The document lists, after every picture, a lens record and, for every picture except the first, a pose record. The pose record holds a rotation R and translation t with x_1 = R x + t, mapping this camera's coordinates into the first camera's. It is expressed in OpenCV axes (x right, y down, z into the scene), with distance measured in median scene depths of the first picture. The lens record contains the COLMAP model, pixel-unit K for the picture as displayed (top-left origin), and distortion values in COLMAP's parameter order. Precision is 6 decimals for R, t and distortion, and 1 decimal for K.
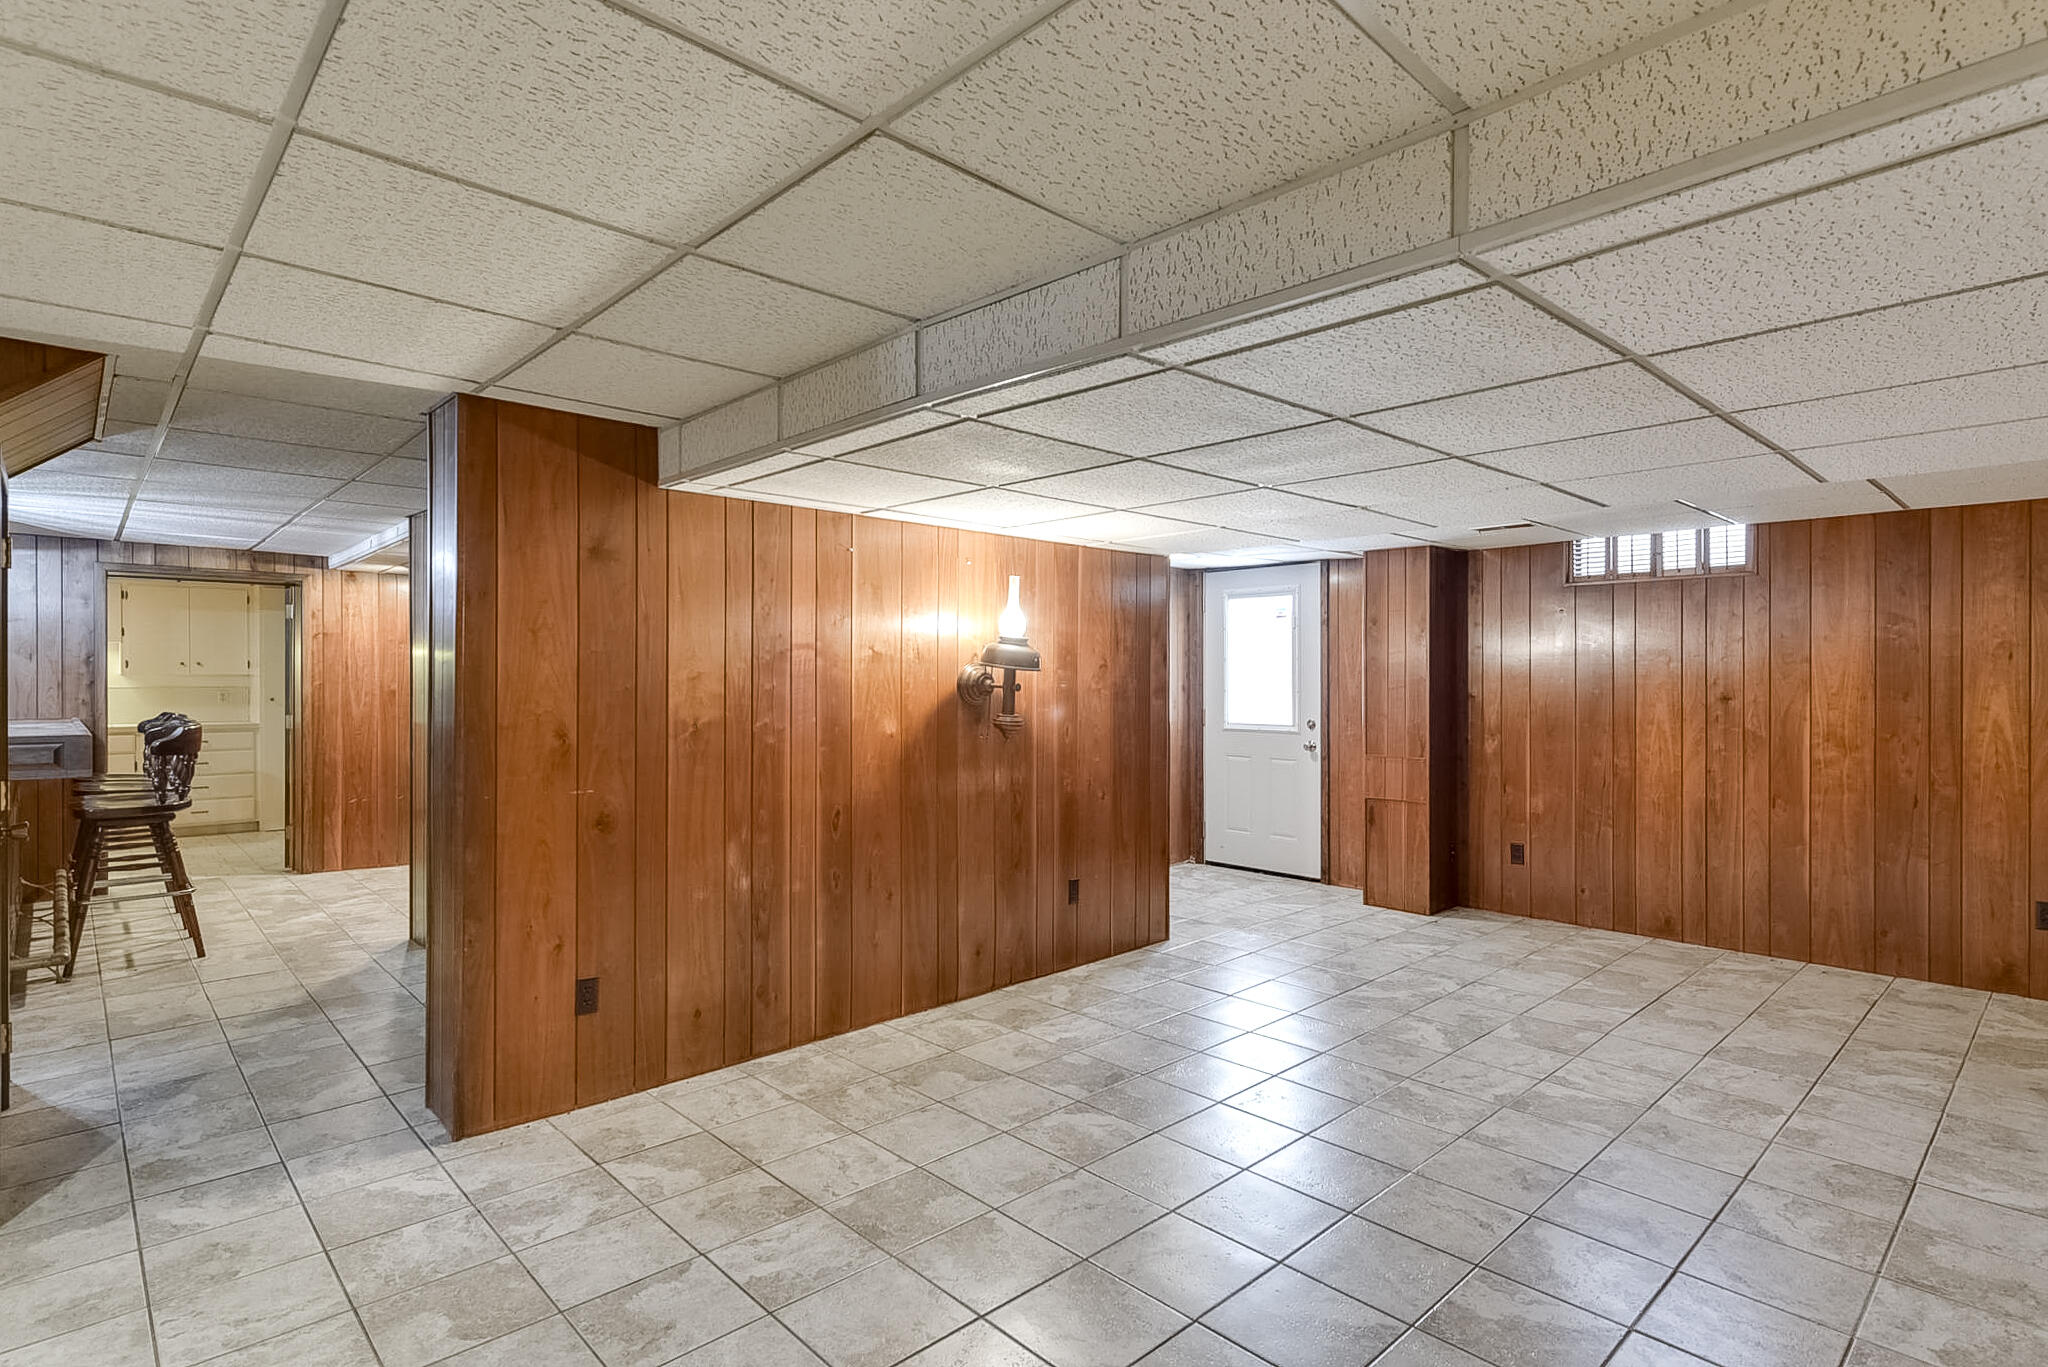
lens RADIAL K [[1020.2, 0, 1023.8], [0, 1020.2, 686.5], [0, 0, 1]] dist [0.000011, 0.000220]
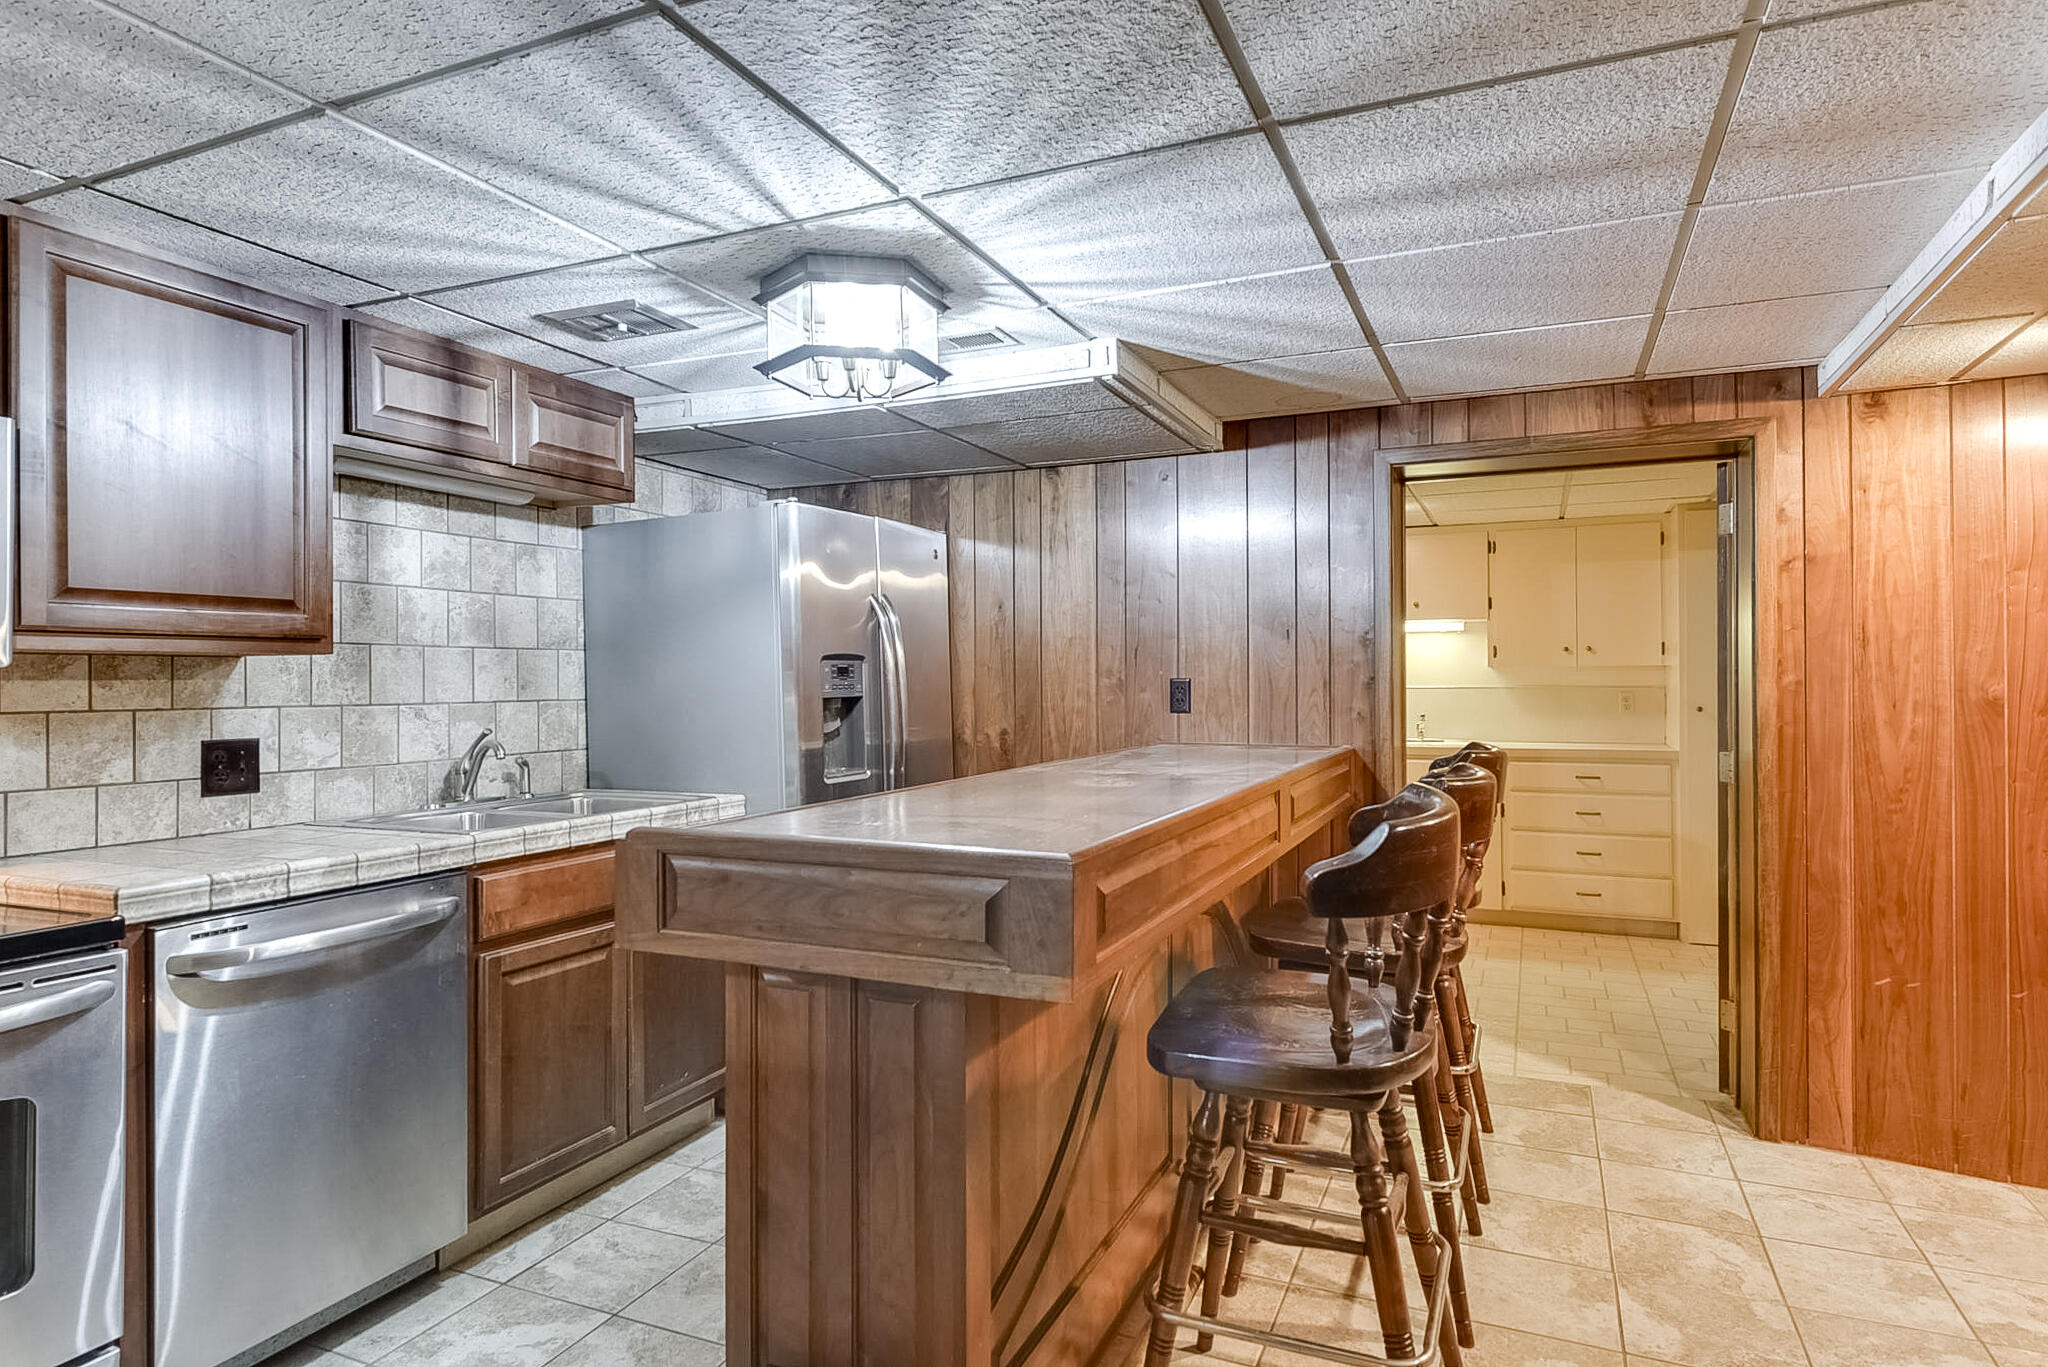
lens RADIAL K [[1157.9, 0, 1024.2], [0, 1157.9, 677.9], [0, 0, 1]] dist [-0.004898, 0.000040]
pose [[0.386268, -0.005276, -0.922372, -0.343412], [0.000356, 0.999984, -0.005571, -0.001240], [0.922387, 0.001824, 0.386264, 0.480651]]
